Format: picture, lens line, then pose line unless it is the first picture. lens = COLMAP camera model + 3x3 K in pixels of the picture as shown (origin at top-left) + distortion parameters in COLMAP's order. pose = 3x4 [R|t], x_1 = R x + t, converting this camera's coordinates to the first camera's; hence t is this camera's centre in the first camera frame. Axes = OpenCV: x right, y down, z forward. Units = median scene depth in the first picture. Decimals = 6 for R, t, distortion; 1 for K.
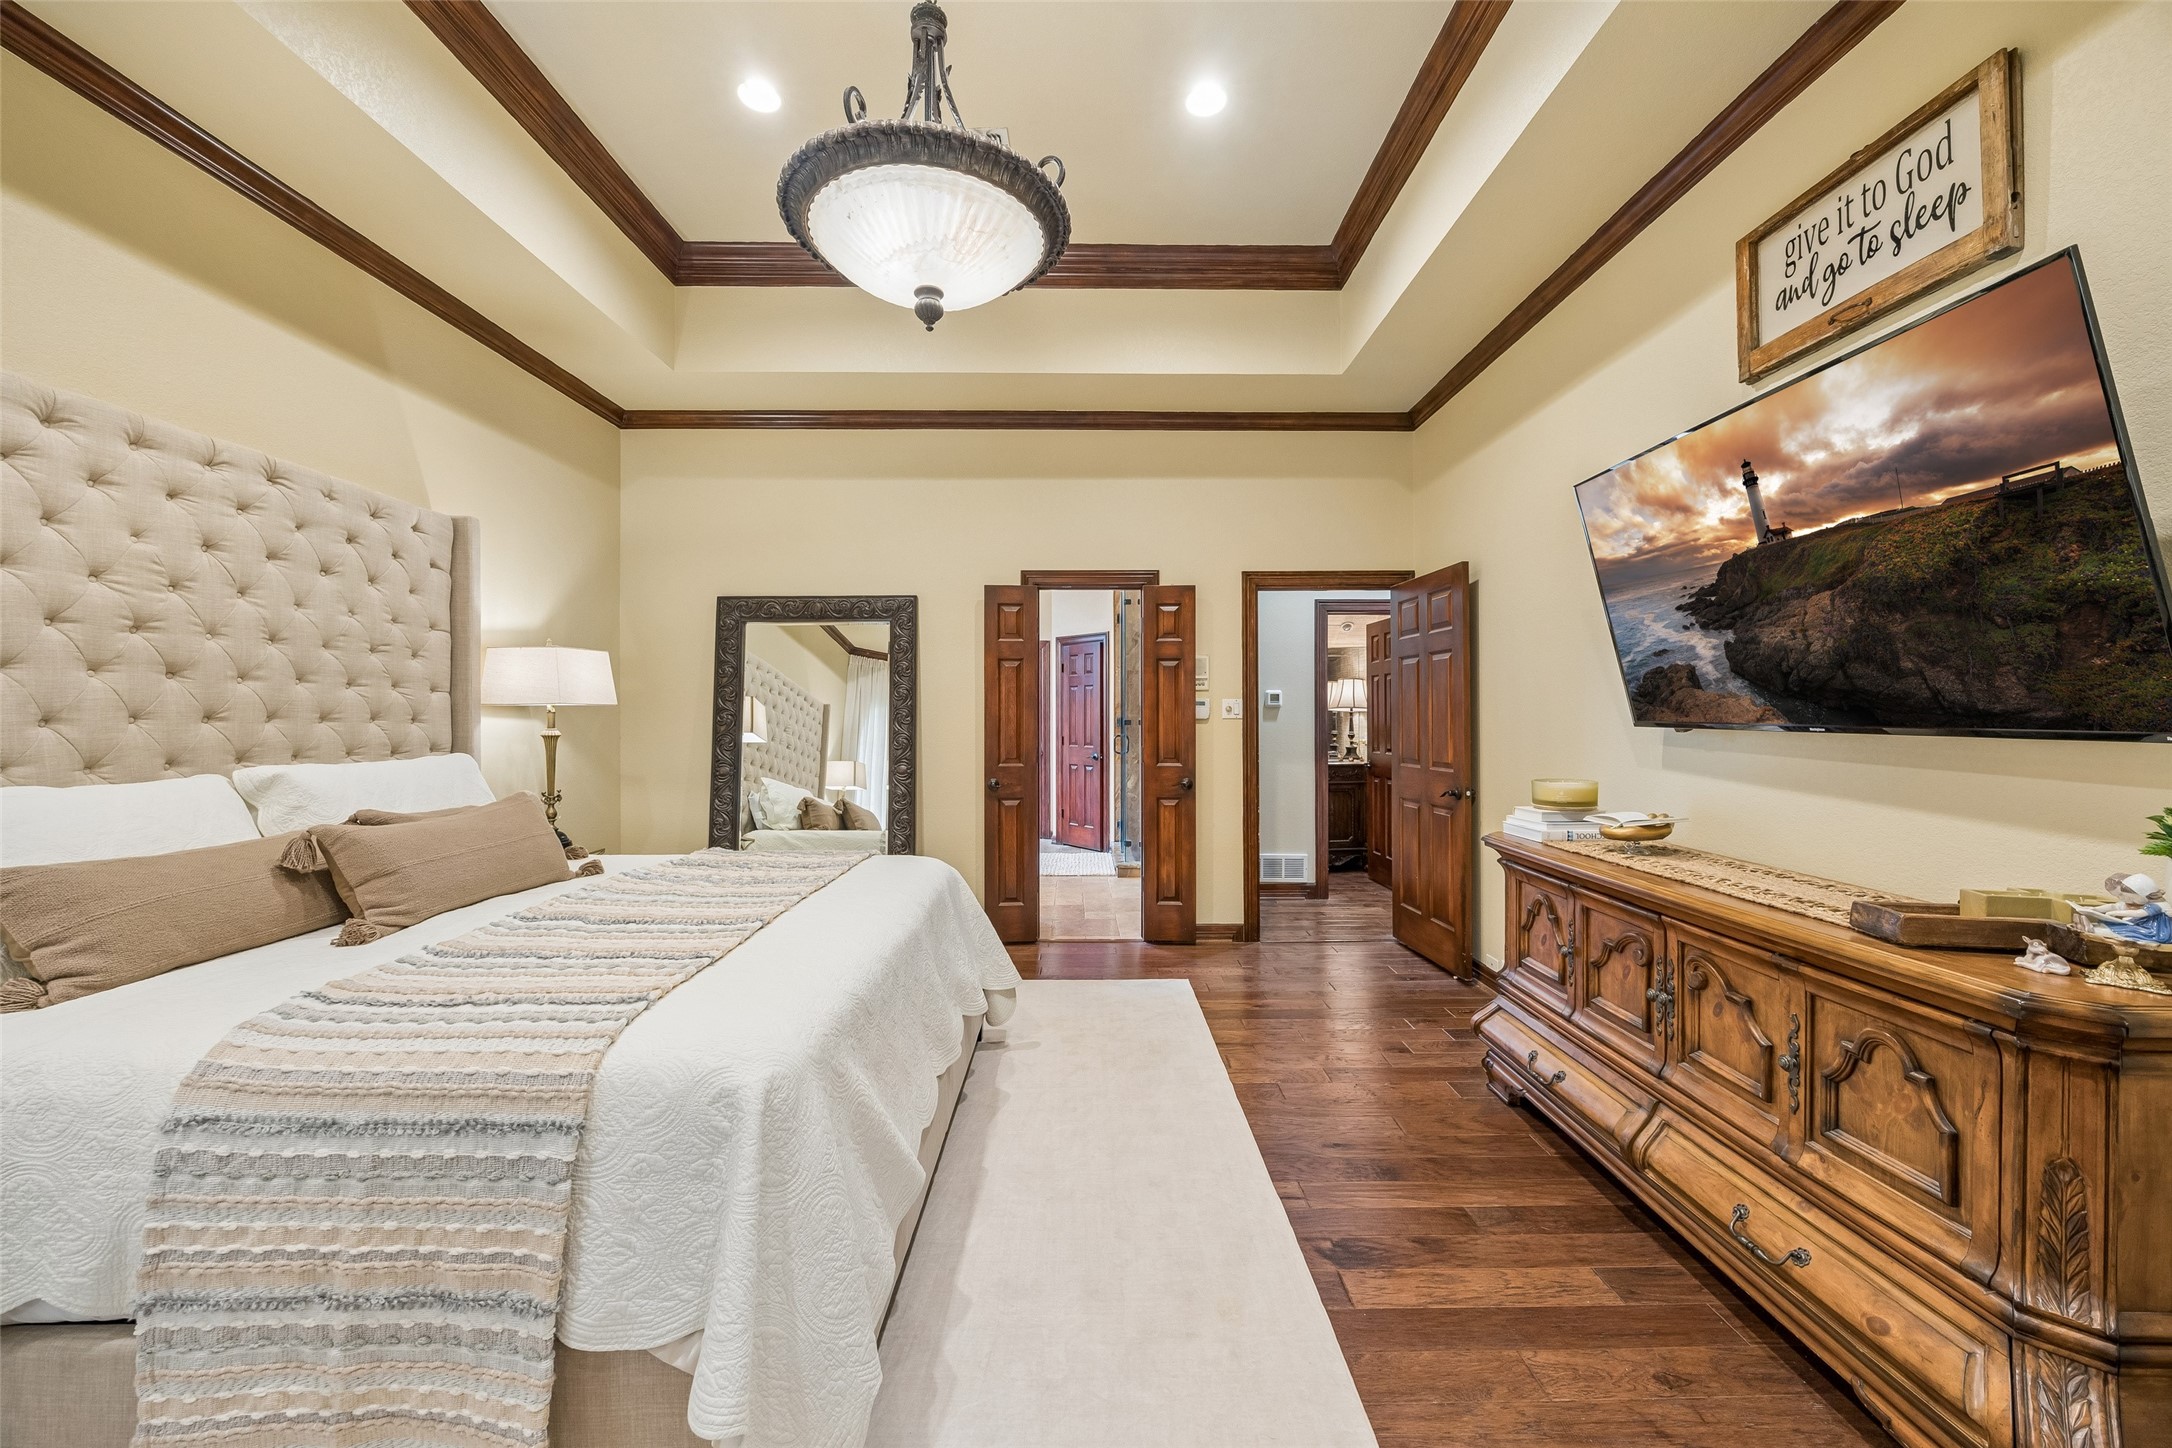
lens RADIAL K [[845.5, 0, 1088.1], [0, 845.5, 714.9], [0, 0, 1]] dist [-0.001361, 0.000807]
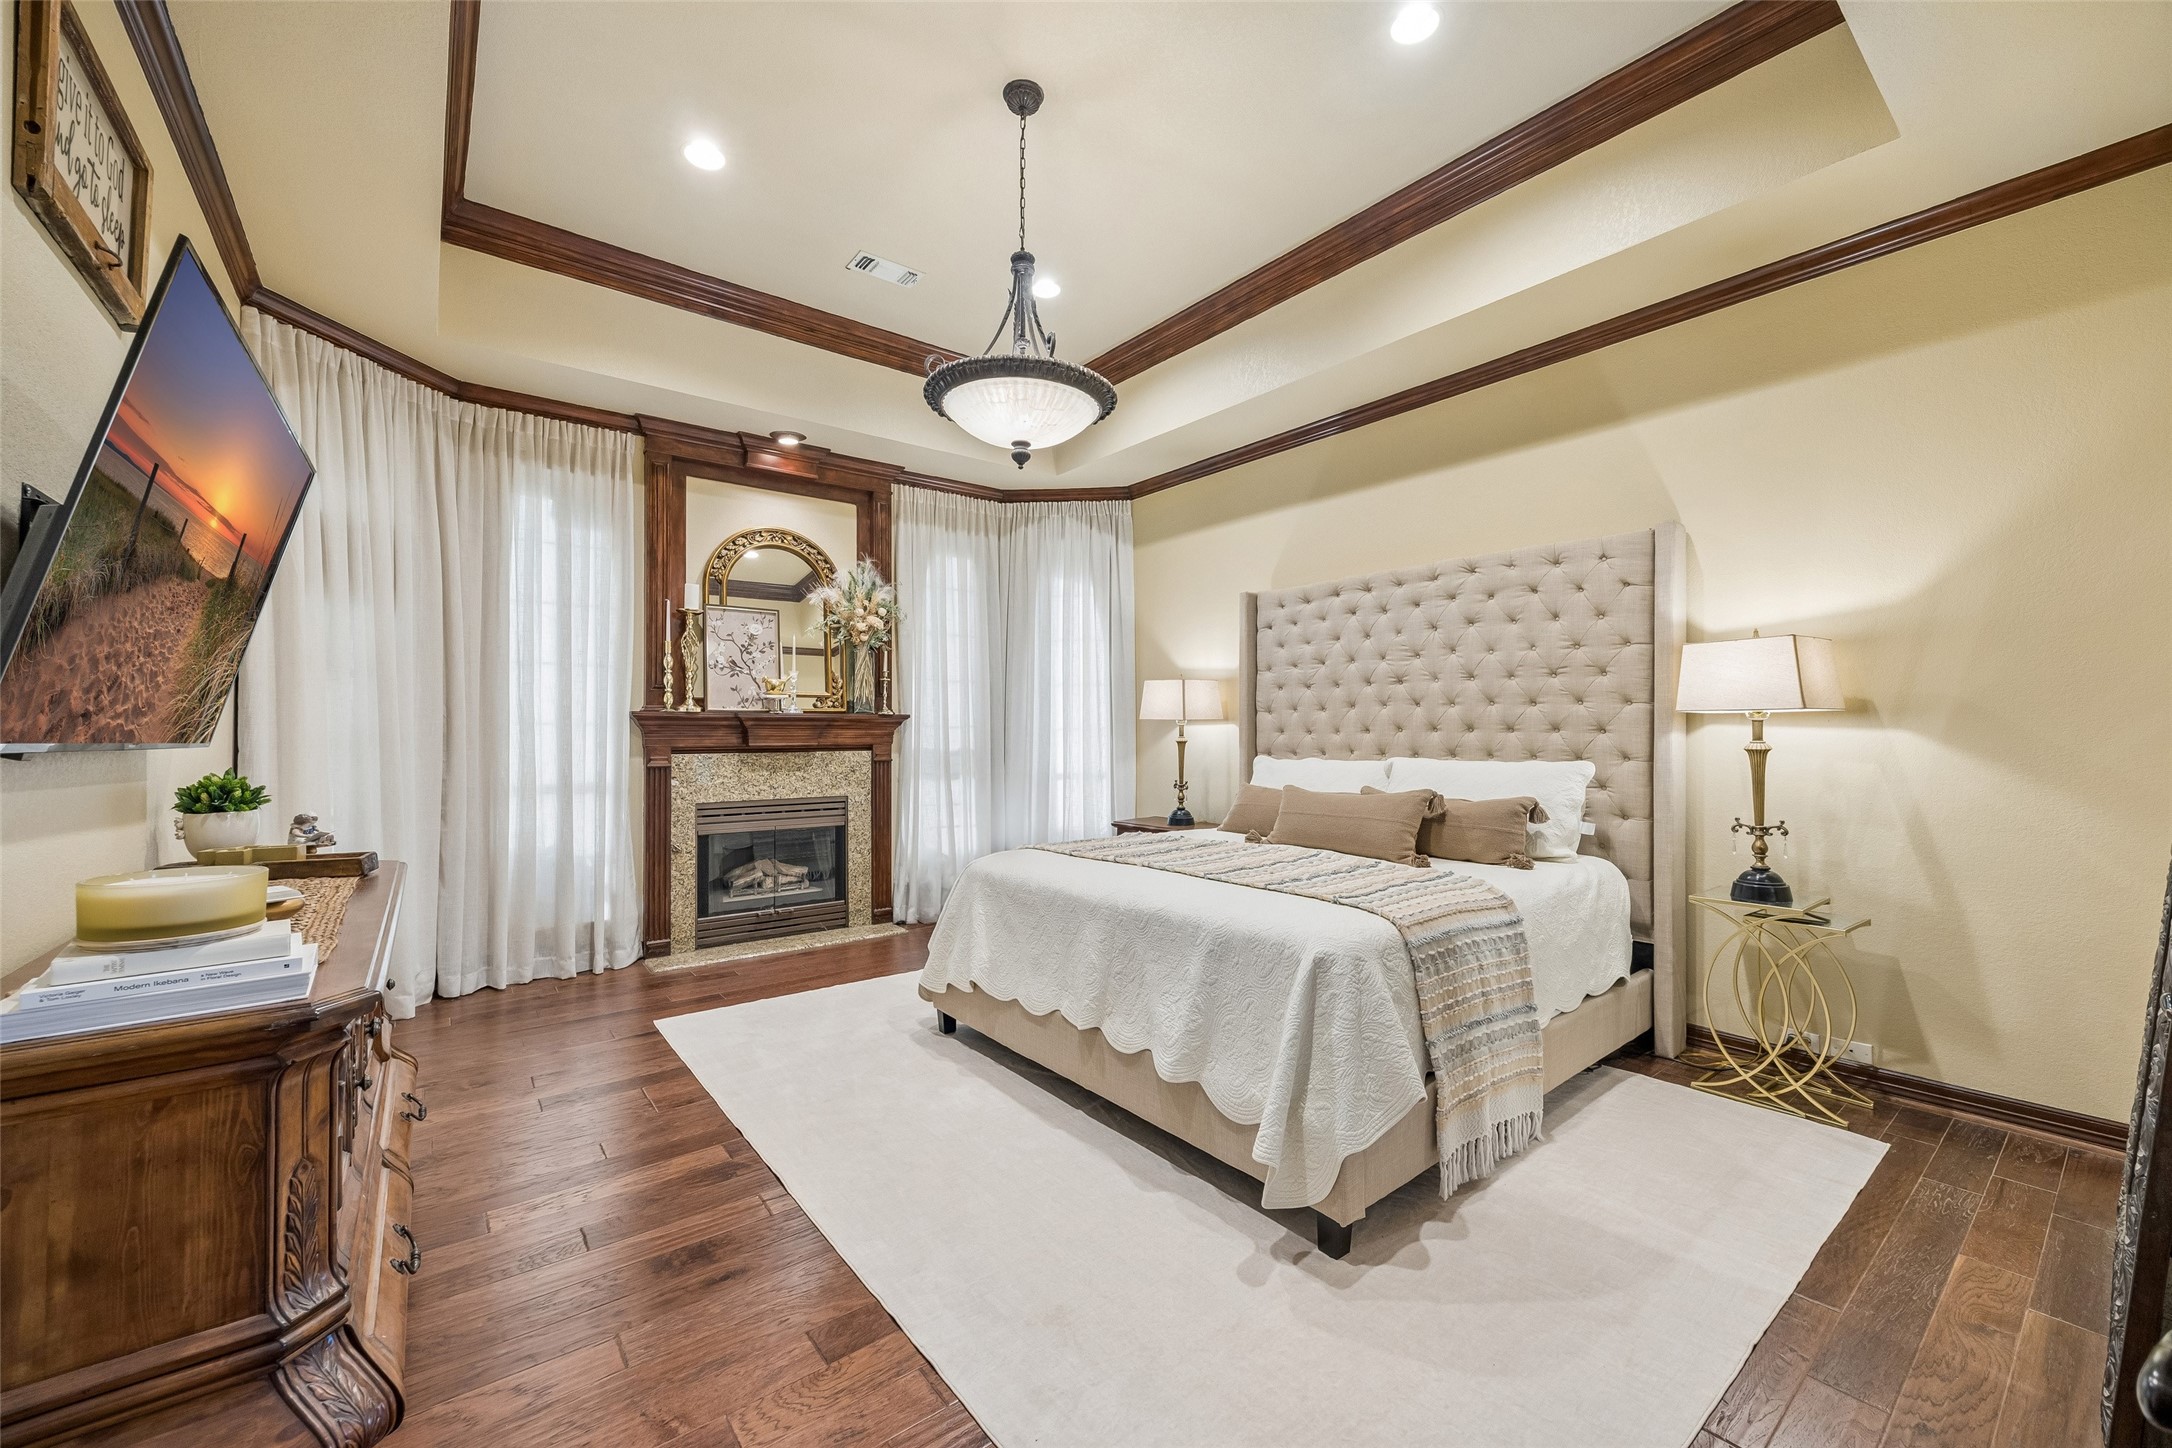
lens RADIAL K [[845.5, 0, 1090.8], [0, 845.5, 732.1], [0, 0, 1]] dist [-0.001361, 0.000807]
pose [[-0.796026, -0.000582, -0.605262, 0.453148], [0.003784, 0.999975, -0.005938, 0.013909], [0.605250, -0.007017, -0.796004, 1.664059]]
